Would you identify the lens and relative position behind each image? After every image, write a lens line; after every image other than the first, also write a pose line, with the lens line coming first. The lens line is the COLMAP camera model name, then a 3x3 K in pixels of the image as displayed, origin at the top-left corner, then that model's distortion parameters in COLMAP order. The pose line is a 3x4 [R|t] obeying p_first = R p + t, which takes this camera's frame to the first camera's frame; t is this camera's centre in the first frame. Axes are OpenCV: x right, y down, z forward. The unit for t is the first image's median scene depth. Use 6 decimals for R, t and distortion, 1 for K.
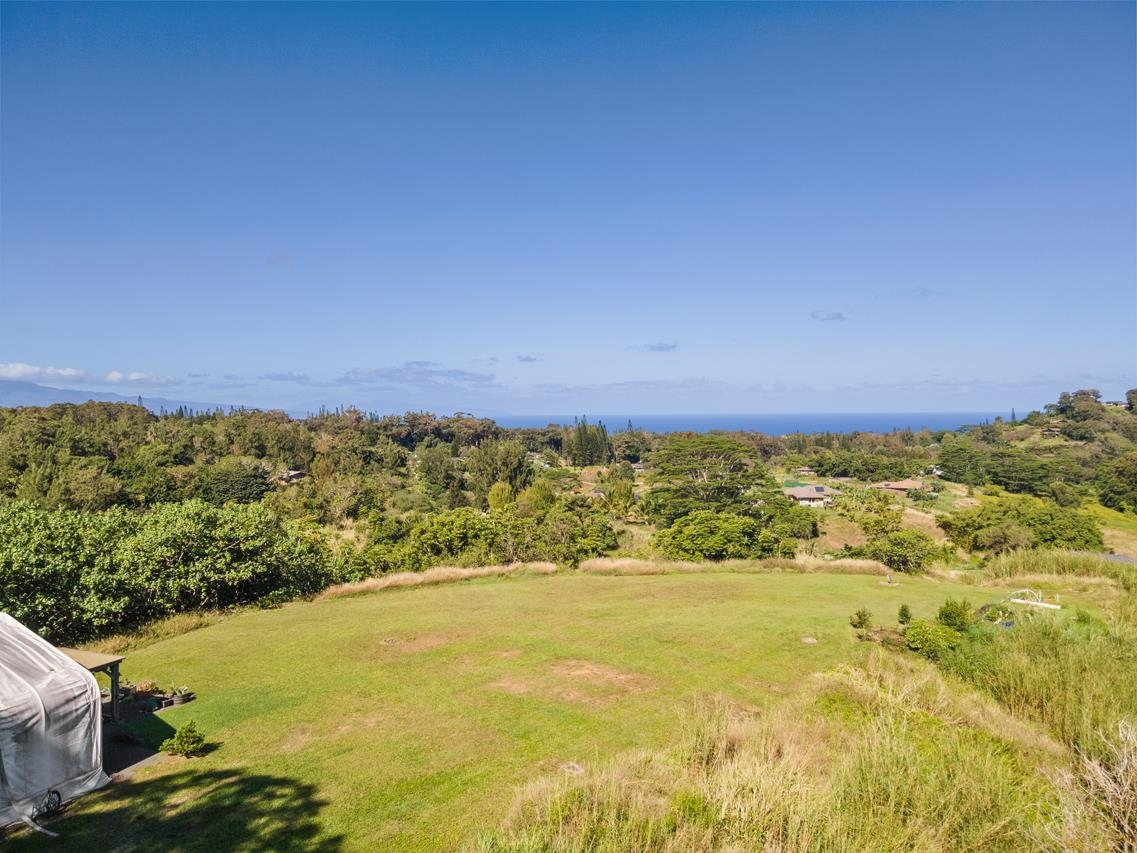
lens RADIAL K [[828.2, 0, 578.5], [0, 828.2, 425.5], [0, 0, 1]] dist [0.003814, 0.085339]
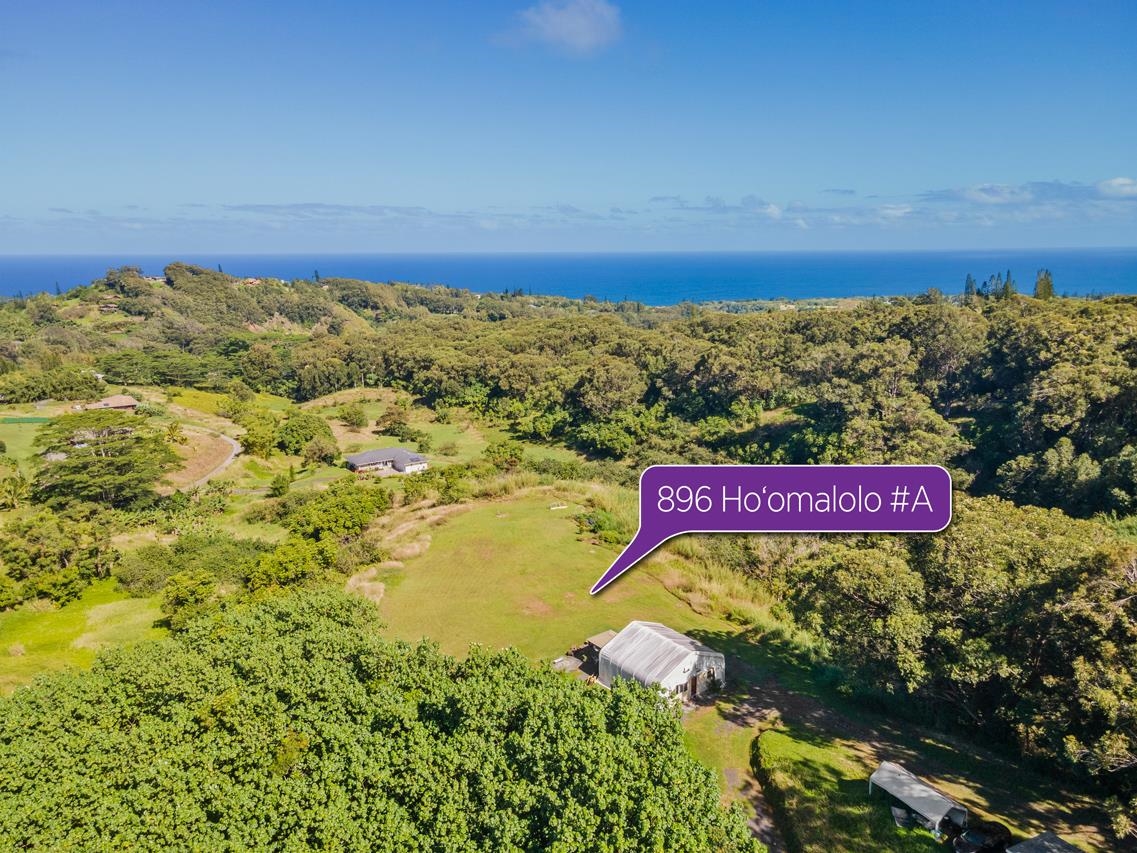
lens RADIAL K [[826.6, 0, 574.5], [0, 826.6, 427.9], [0, 0, 1]] dist [0.031142, -0.002047]
pose [[0.446438, -0.188409, 0.874754, -0.259326], [0.022916, 0.979668, 0.199311, -0.085570], [-0.894521, -0.068934, 0.441679, -0.006709]]
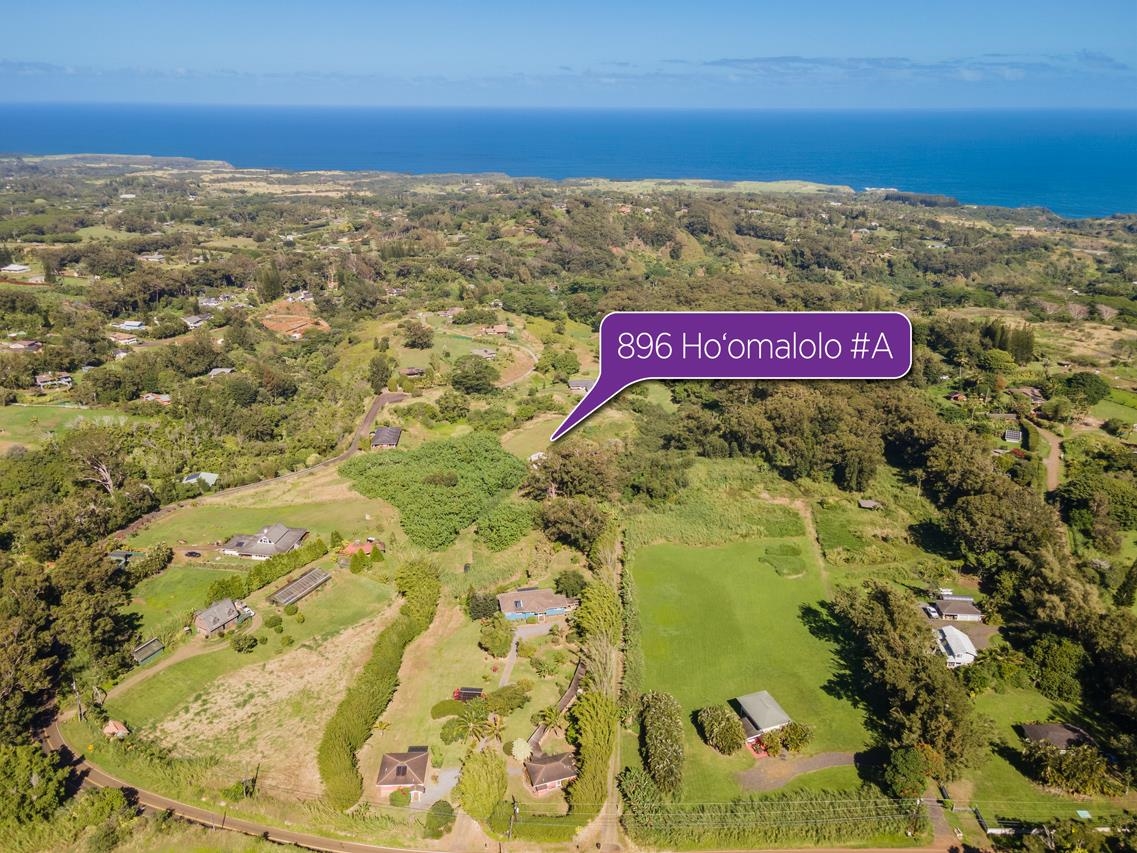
lens RADIAL K [[826.6, 0, 574.5], [0, 826.6, 427.9], [0, 0, 1]] dist [0.031142, -0.002047]
pose [[0.821149, -0.197842, 0.535325, -0.600601], [-0.000532, 0.937726, 0.347375, -0.396202], [-0.570714, -0.285531, 0.769908, -0.787713]]
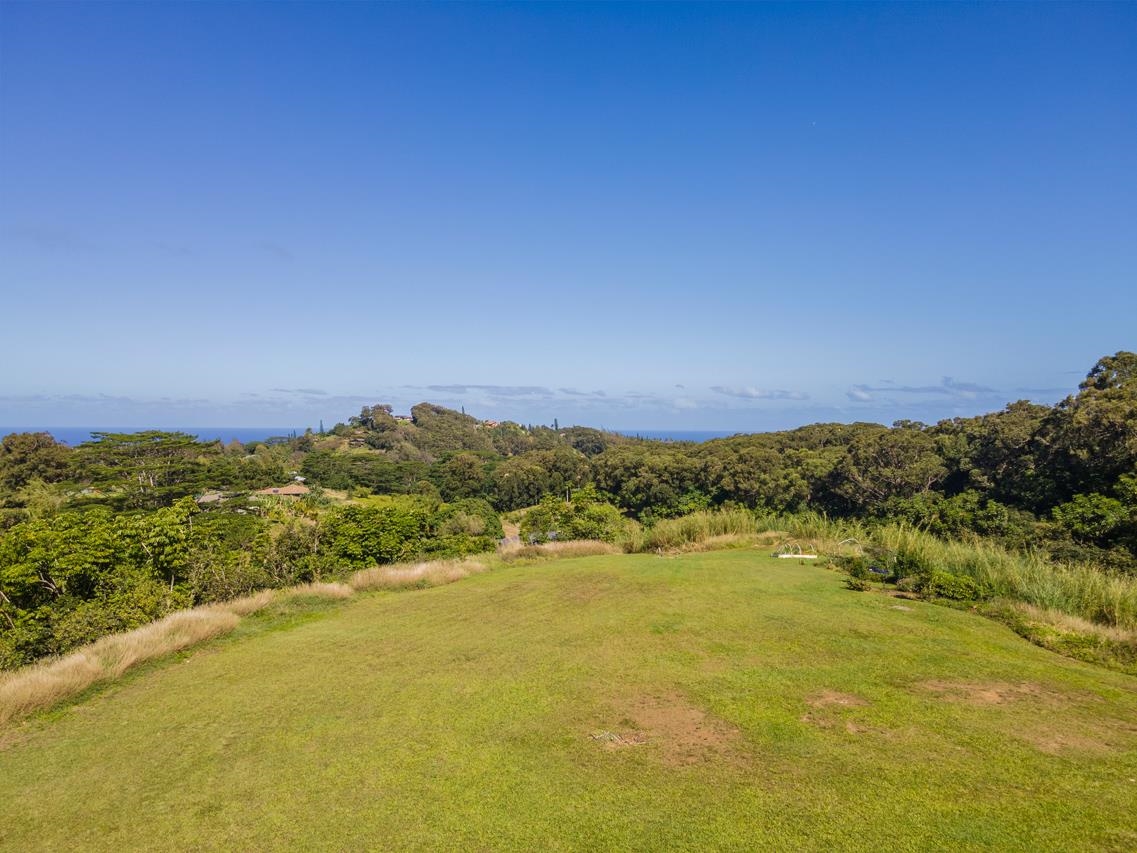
lens RADIAL K [[825.9, 0, 586.7], [0, 825.9, 429.3], [0, 0, 1]] dist [0.057962, -0.003836]
pose [[0.674983, 0.007996, 0.737790, -0.072344], [0.002464, 0.999911, -0.013091, 0.012616], [-0.737829, 0.010654, 0.674903, 0.092185]]
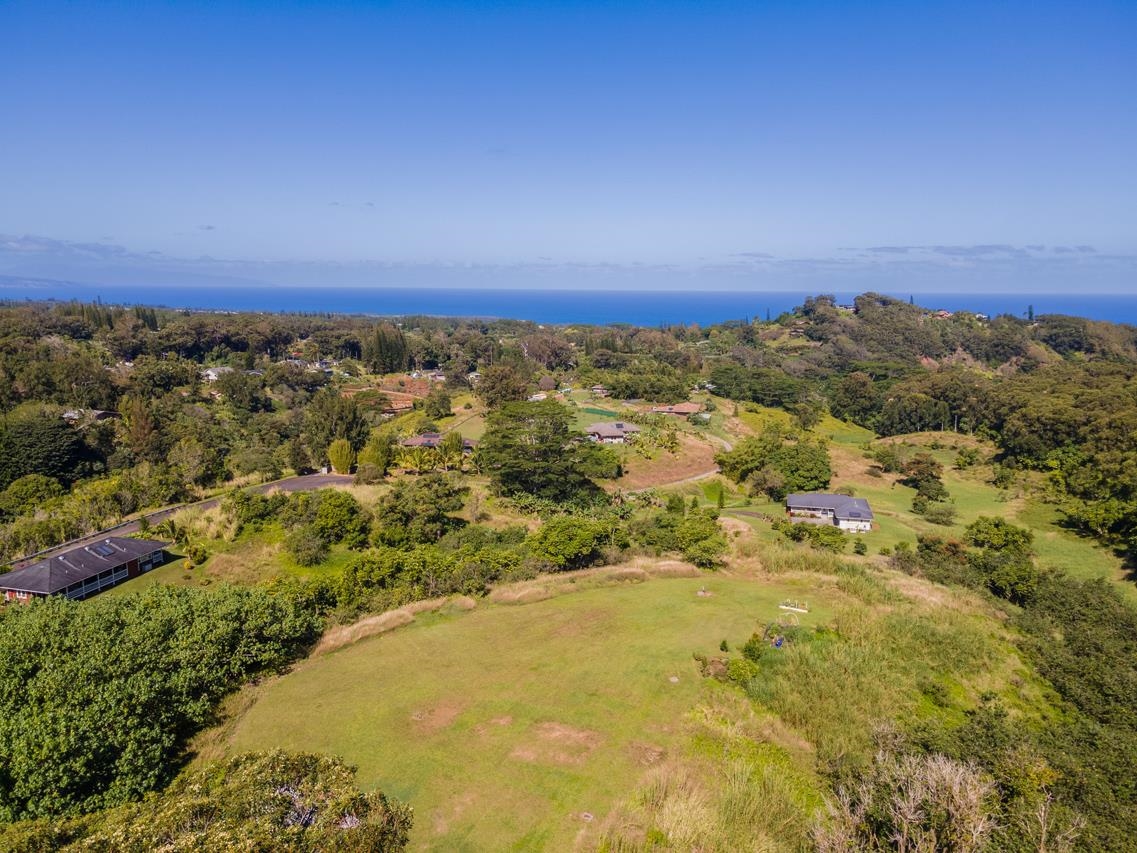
lens RADIAL K [[826.6, 0, 574.5], [0, 826.6, 427.9], [0, 0, 1]] dist [0.031142, -0.002047]
pose [[0.967275, -0.027460, 0.252241, -0.041247], [-0.010991, 0.988658, 0.149779, -0.063331], [-0.253493, -0.147650, 0.956003, -0.057667]]
